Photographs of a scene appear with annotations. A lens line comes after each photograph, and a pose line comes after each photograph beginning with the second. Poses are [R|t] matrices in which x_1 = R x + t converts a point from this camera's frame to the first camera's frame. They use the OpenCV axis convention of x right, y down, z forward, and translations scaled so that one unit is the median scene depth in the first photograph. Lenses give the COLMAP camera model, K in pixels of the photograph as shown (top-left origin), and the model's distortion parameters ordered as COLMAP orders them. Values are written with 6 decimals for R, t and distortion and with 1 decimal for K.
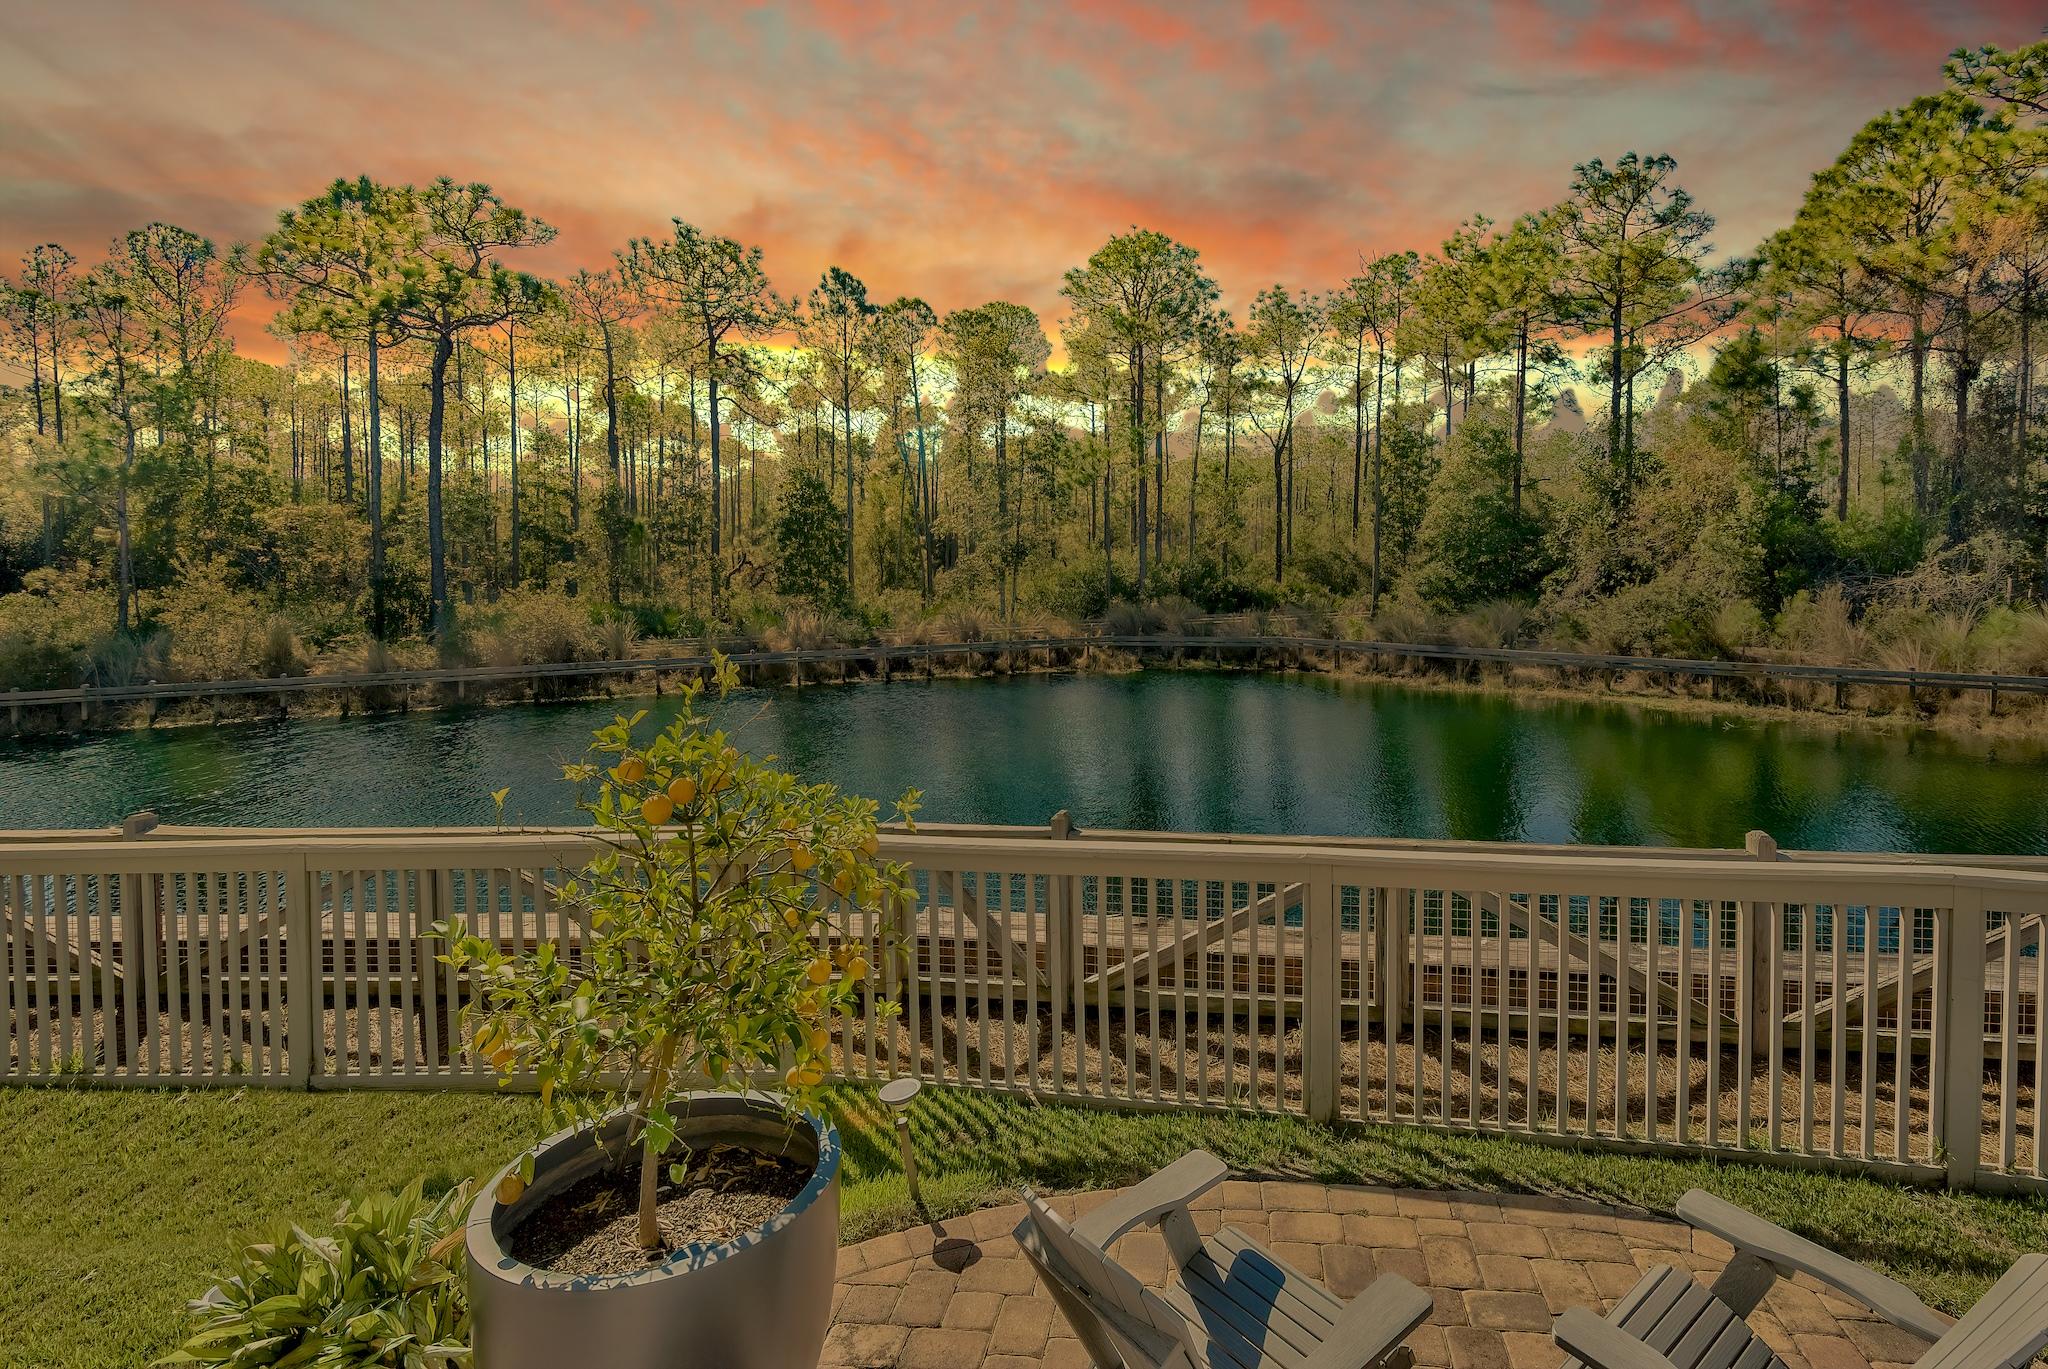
lens RADIAL K [[1047.1, 0, 1106.8], [0, 1047.1, 580.0], [0, 0, 1]] dist [-0.002444, -0.000529]
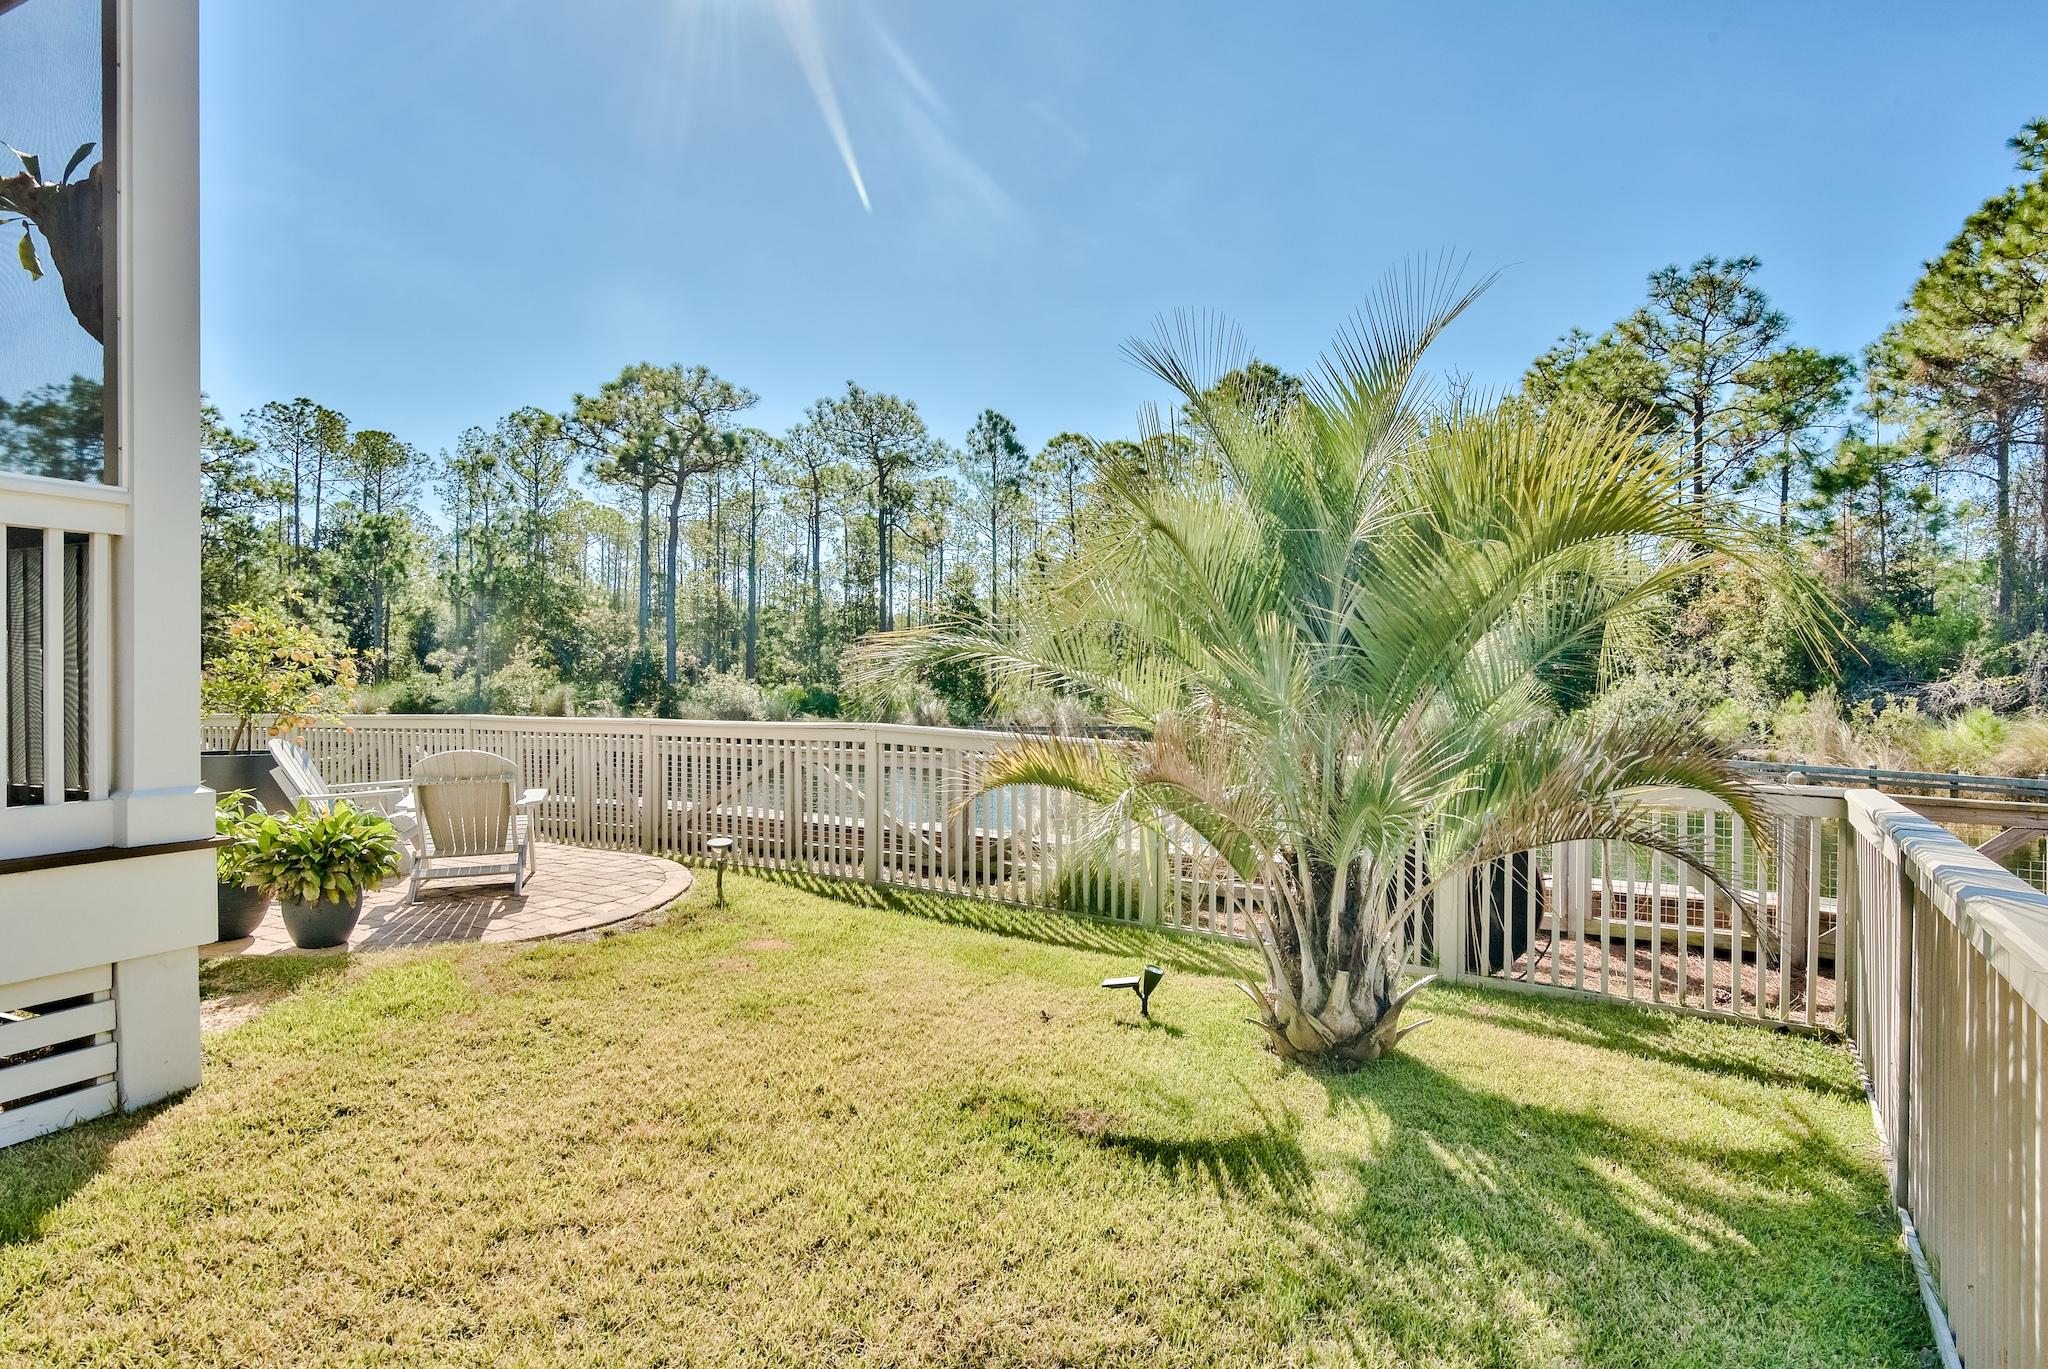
lens RADIAL K [[1021.0, 0, 1077.5], [0, 1021.0, 677.4], [0, 0, 1]] dist [-0.001729, 0.000212]
pose [[0.959016, 0.020317, -0.282623, 0.196536], [-0.026760, 0.999462, -0.018956, 0.024017], [0.282085, 0.025742, 0.959044, -0.084336]]
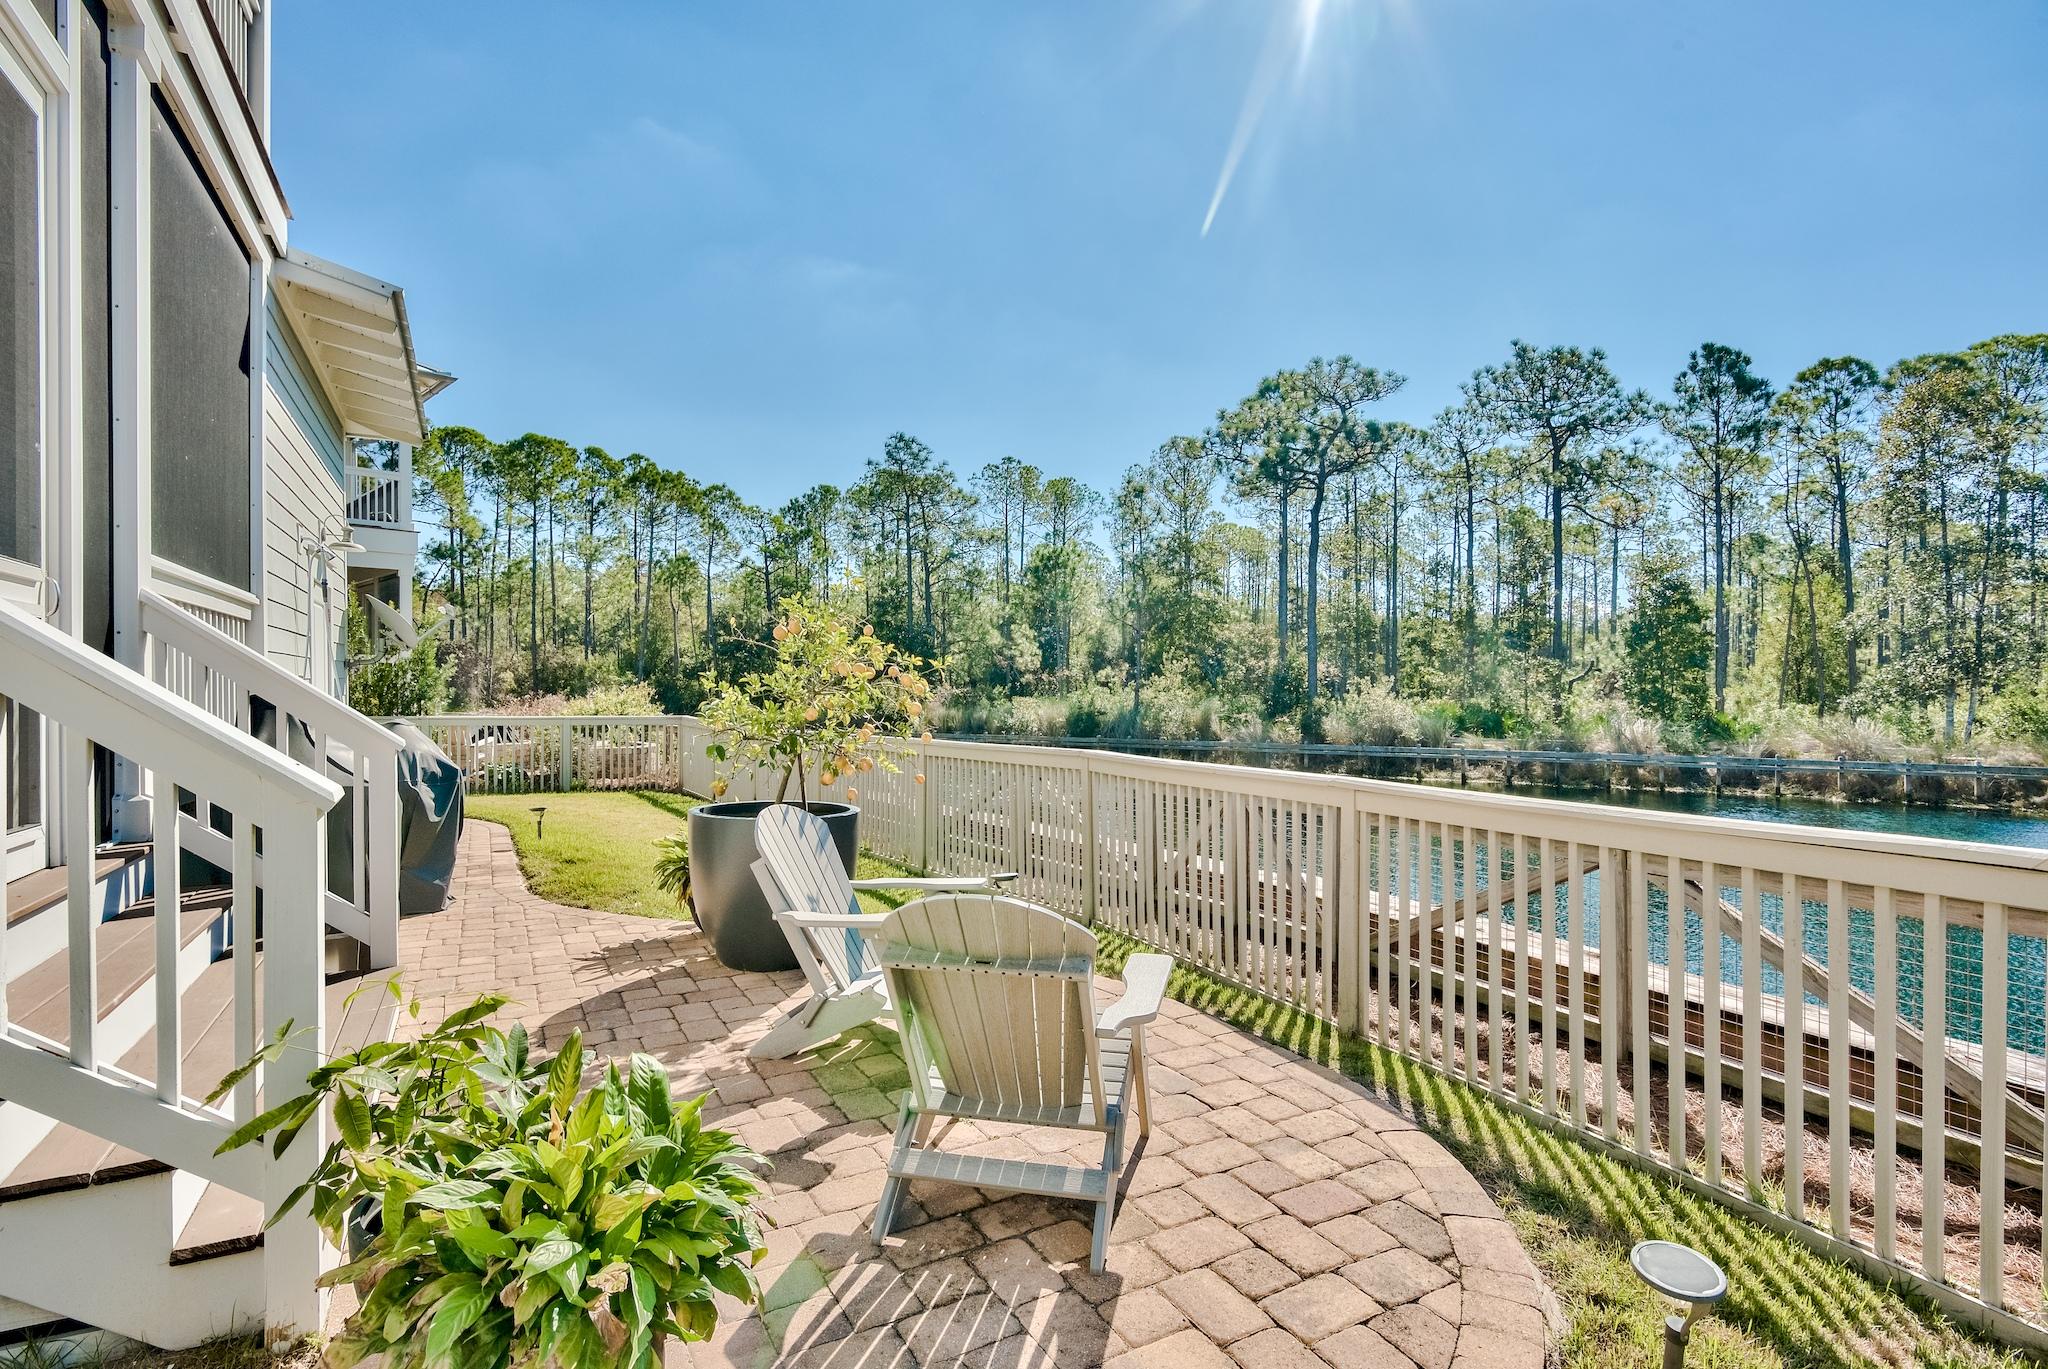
lens RADIAL K [[992.5, 0, 1026.9], [0, 992.5, 683.8], [0, 0, 1]] dist [-0.000175, -0.000263]
pose [[0.593815, 0.014214, -0.804476, 0.105158], [-0.030832, 0.999512, -0.005098, 0.021643], [0.804010, 0.027831, 0.593964, 0.013838]]
